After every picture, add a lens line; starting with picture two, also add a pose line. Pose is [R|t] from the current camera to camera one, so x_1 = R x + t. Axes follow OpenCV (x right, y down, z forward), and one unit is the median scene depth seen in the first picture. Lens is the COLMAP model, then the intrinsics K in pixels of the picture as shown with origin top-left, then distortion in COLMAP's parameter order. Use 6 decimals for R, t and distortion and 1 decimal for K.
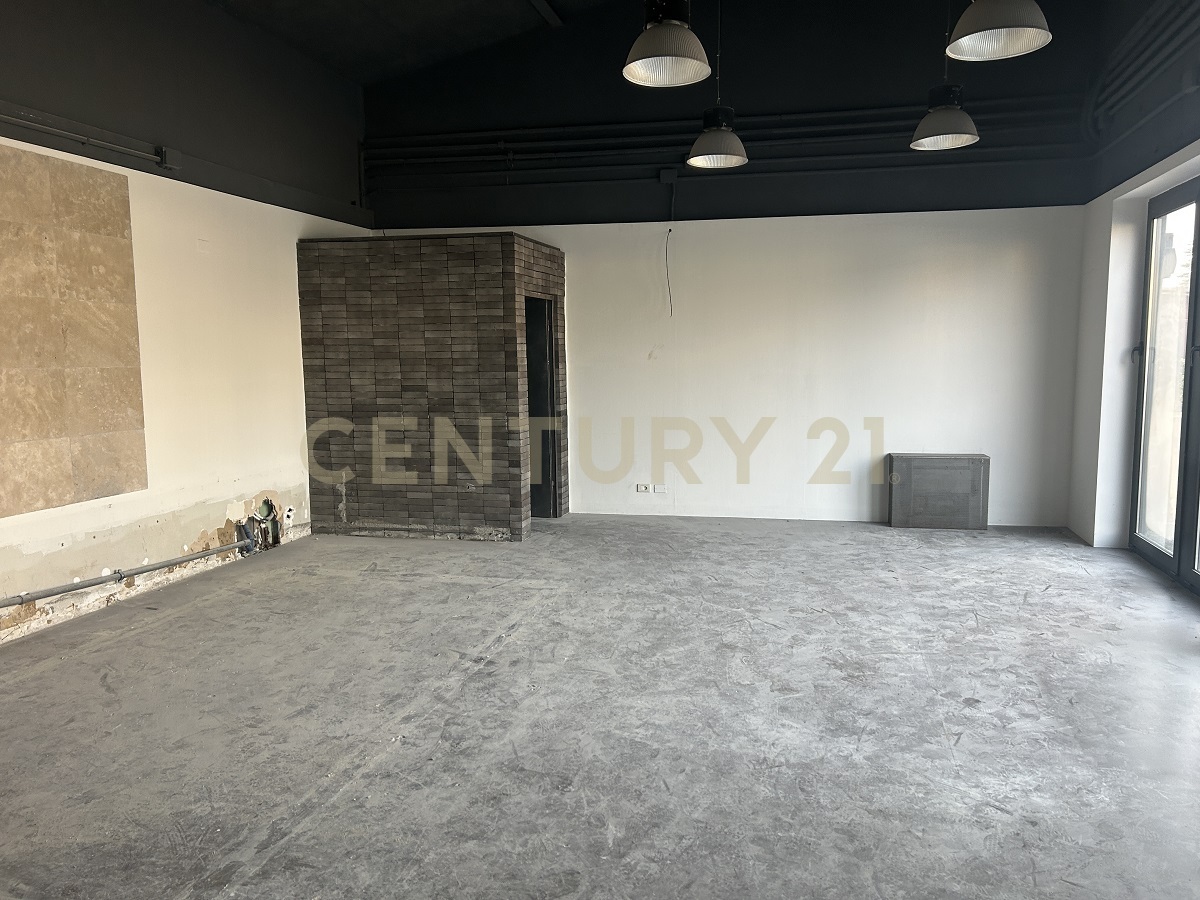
lens RADIAL K [[907.2, 0, 598.0], [0, 907.2, 453.9], [0, 0, 1]] dist [0.058587, -0.055870]
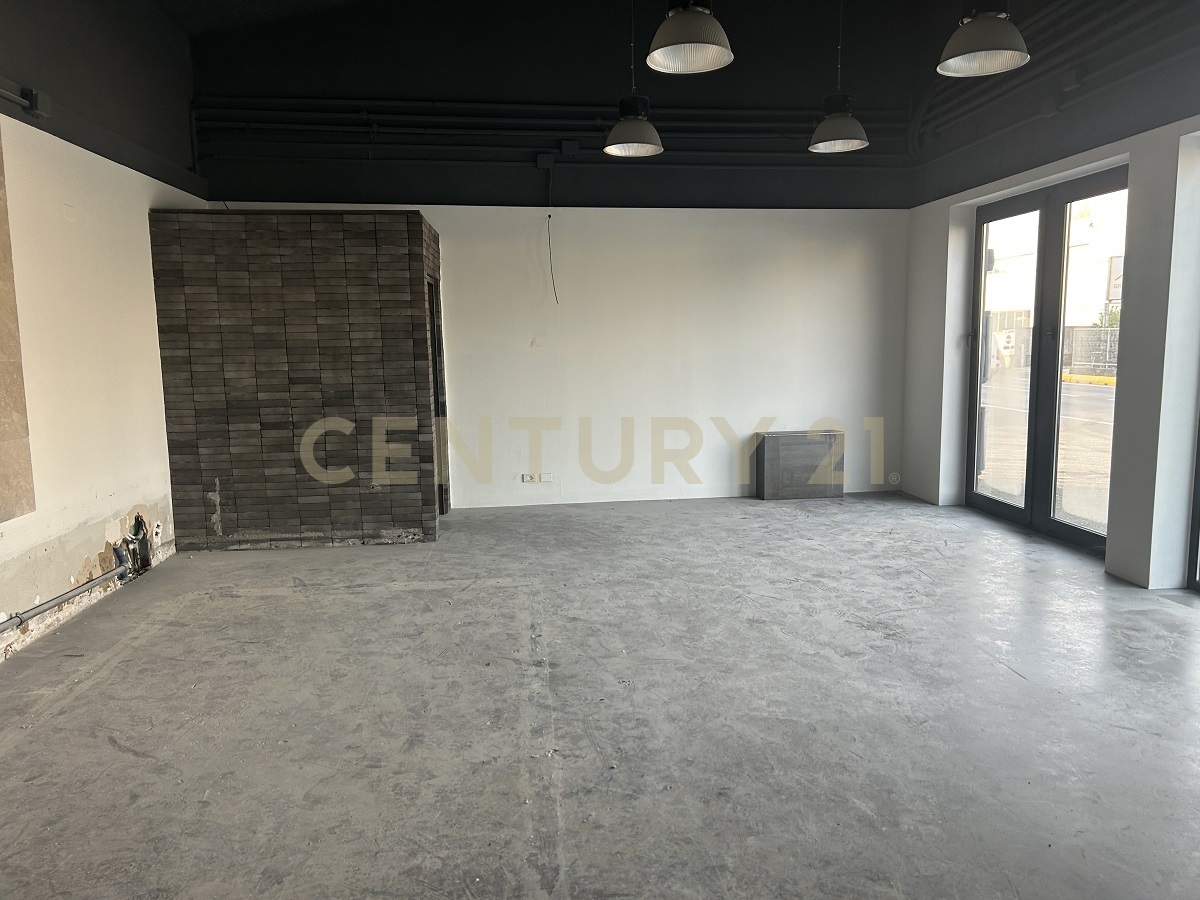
lens RADIAL K [[908.6, 0, 601.4], [0, 908.6, 451.3], [0, 0, 1]] dist [0.052488, -0.046884]
pose [[0.941079, -0.047135, 0.334885, -0.308821], [0.044102, 0.998888, 0.016659, -0.006080], [-0.335298, -0.000908, 0.942112, 0.069572]]
